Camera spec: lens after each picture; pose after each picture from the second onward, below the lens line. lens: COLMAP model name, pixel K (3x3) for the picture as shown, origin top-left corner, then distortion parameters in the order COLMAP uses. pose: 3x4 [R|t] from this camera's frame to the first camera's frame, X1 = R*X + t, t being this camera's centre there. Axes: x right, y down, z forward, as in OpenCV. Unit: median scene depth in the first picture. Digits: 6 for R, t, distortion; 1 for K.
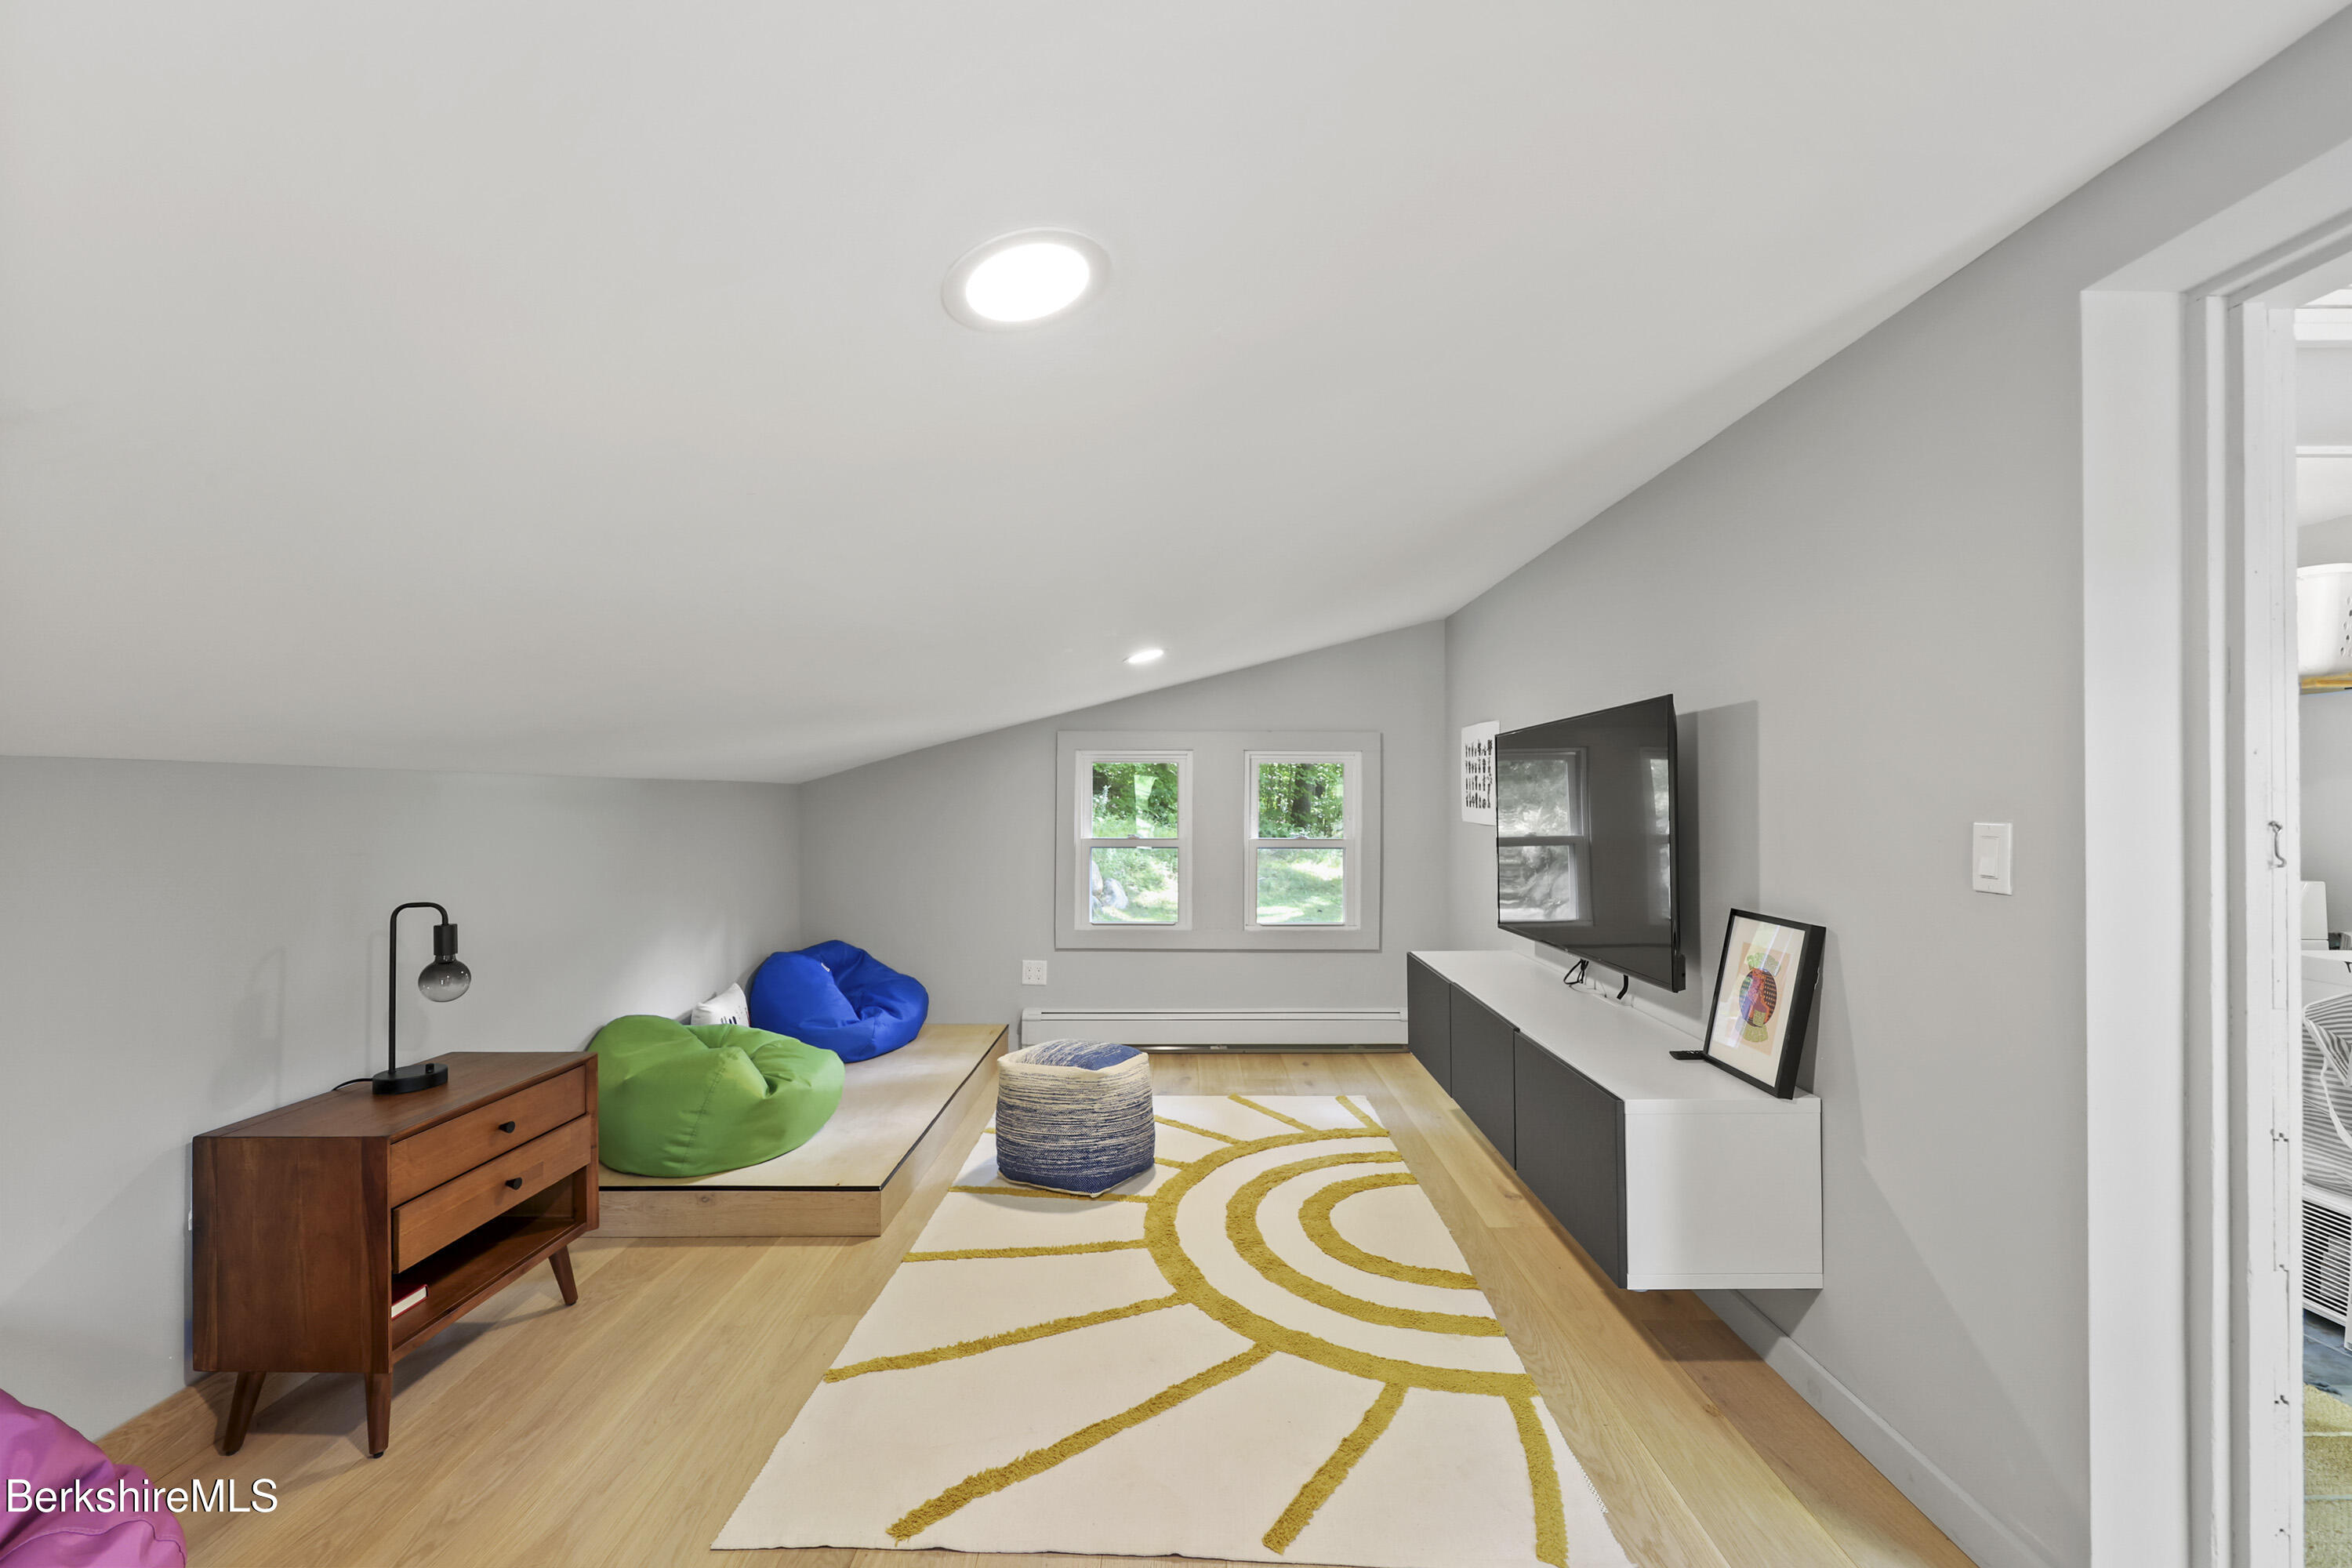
lens RADIAL K [[946.8, 0, 1171.8], [0, 946.8, 786.5], [0, 0, 1]] dist [-0.003786, 0.000102]
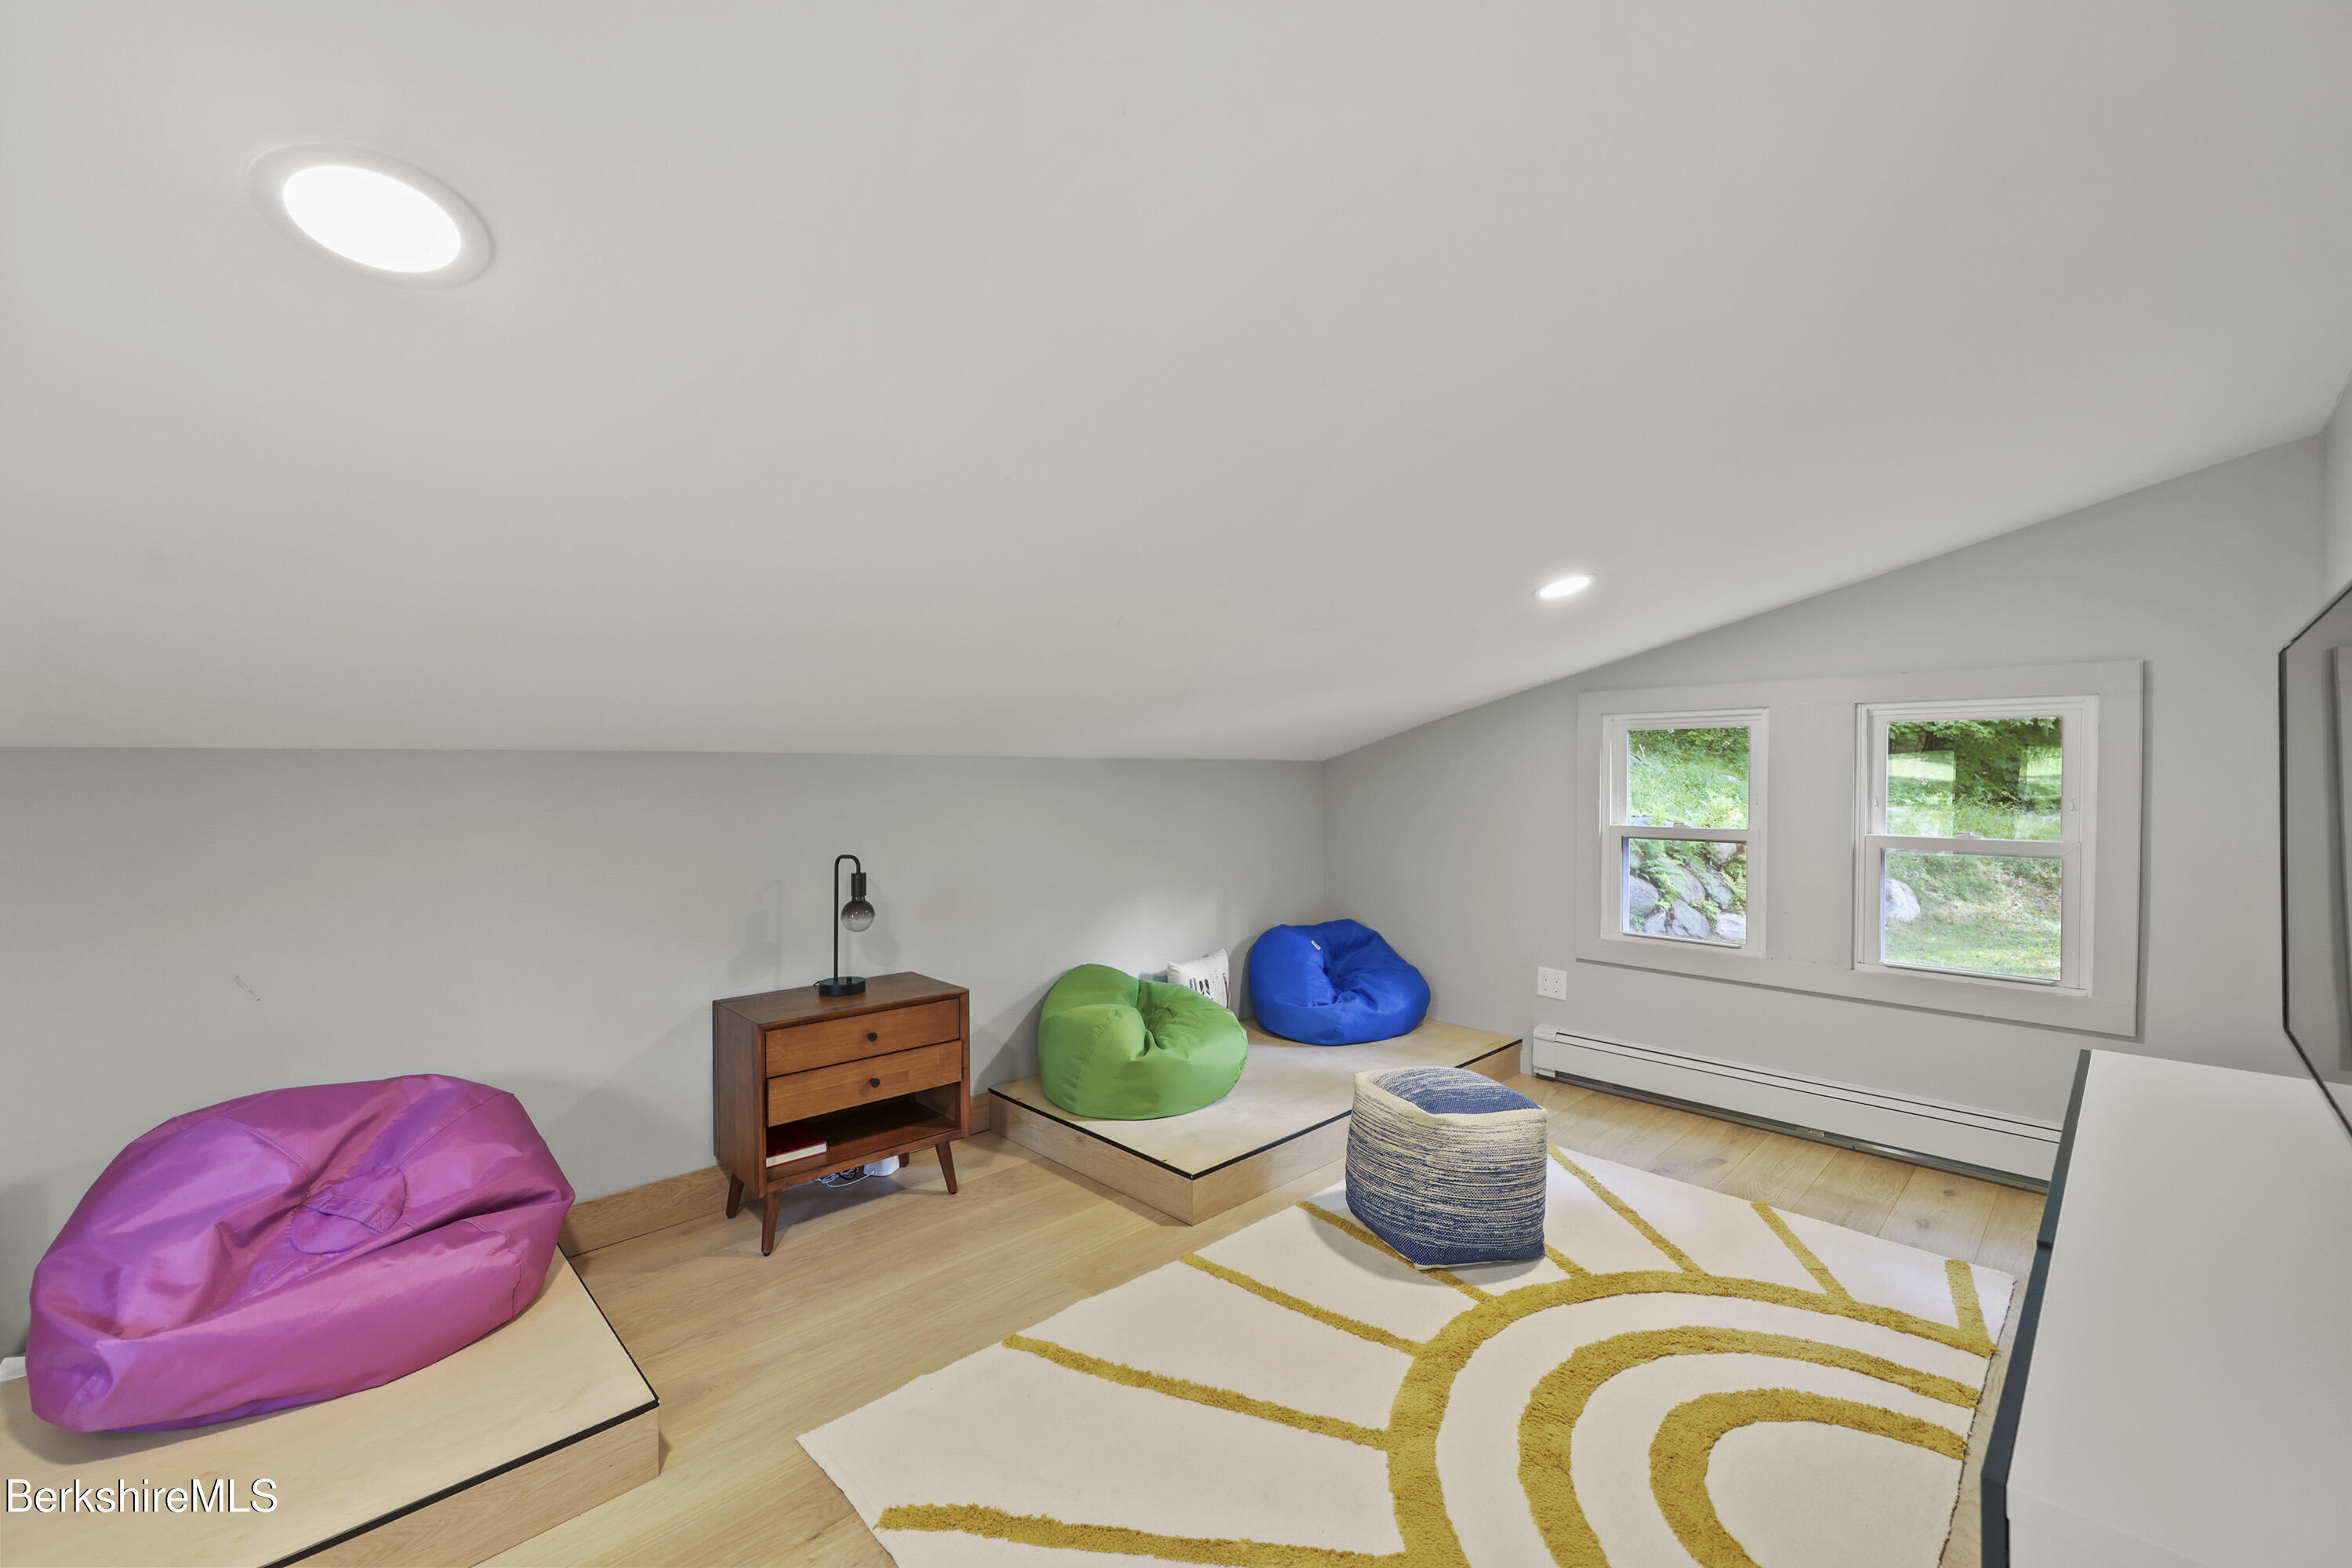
lens RADIAL K [[946.8, 0, 1175.5], [0, 946.8, 785.8], [0, 0, 1]] dist [-0.003786, 0.000102]
pose [[0.703043, 0.008590, -0.711096, 0.348219], [0.009877, 0.999713, 0.021842, 0.002516], [0.711079, -0.022379, 0.702756, 0.300871]]
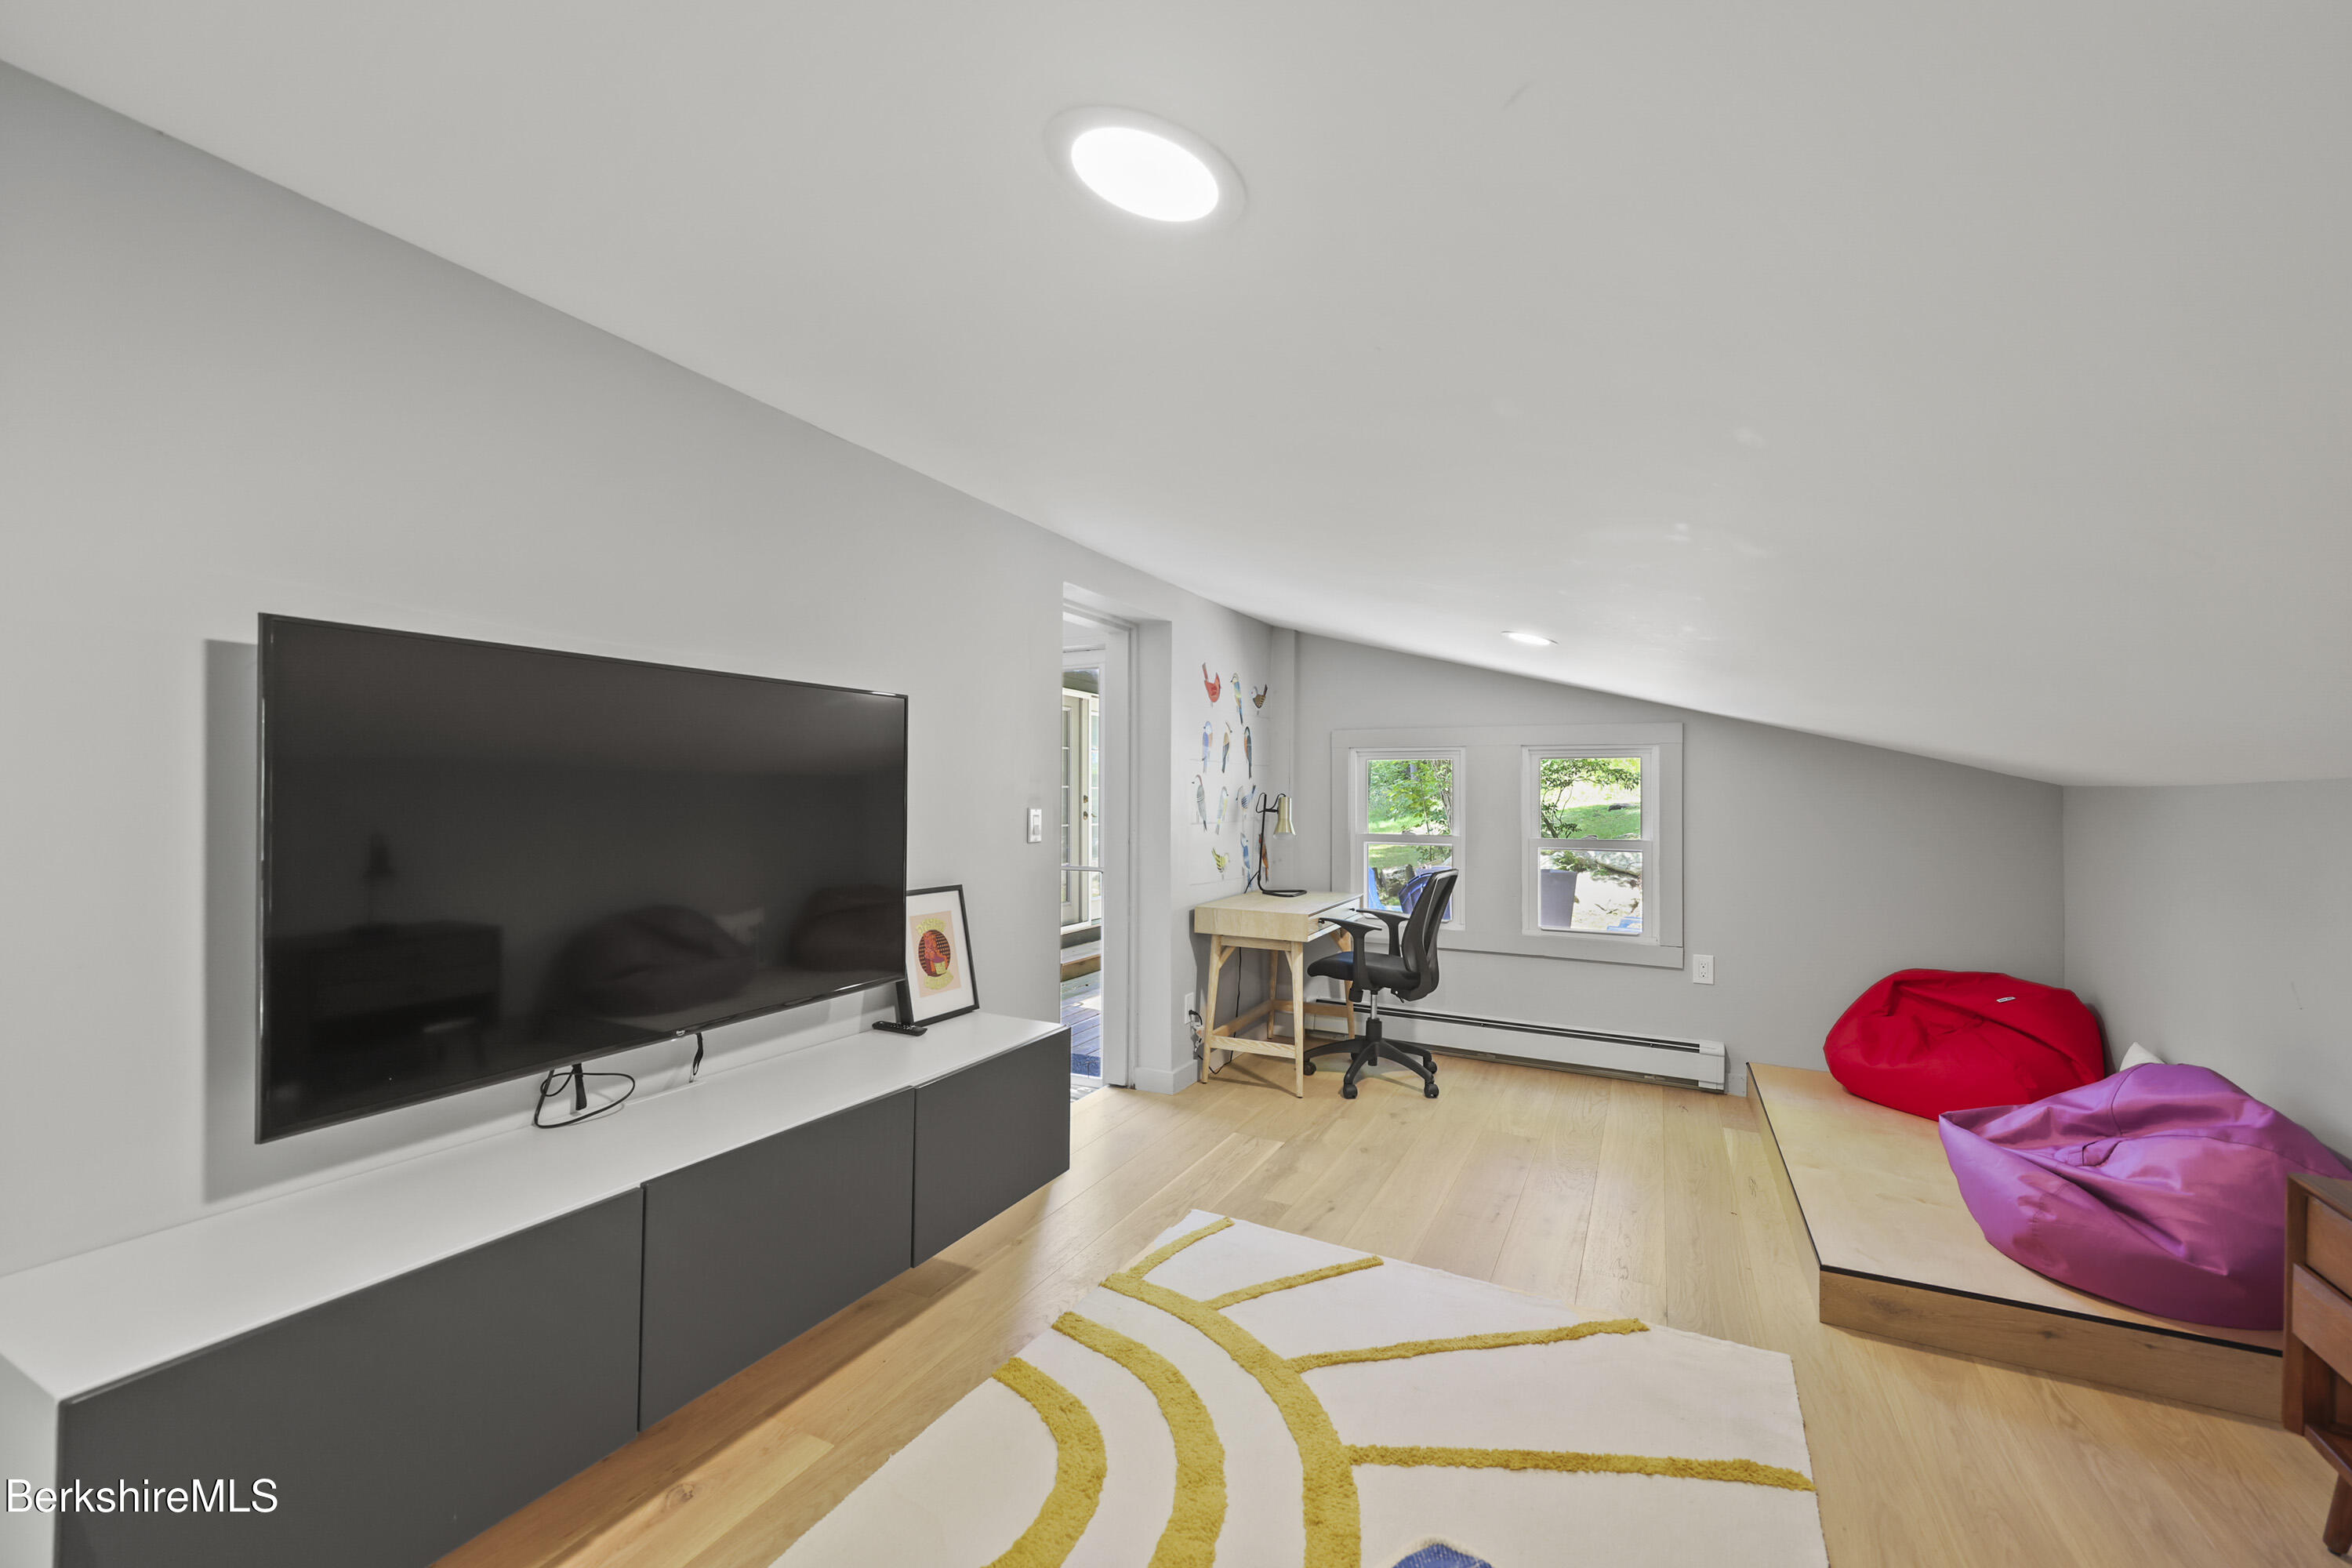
lens RADIAL K [[946.8, 0, 1186.2], [0, 946.8, 772.3], [0, 0, 1]] dist [-0.003786, 0.000102]
pose [[-0.902925, 0.001990, 0.429794, -0.162566], [-0.016623, 0.999079, -0.039550, 0.019256], [-0.429477, -0.042855, -0.902061, 1.449850]]
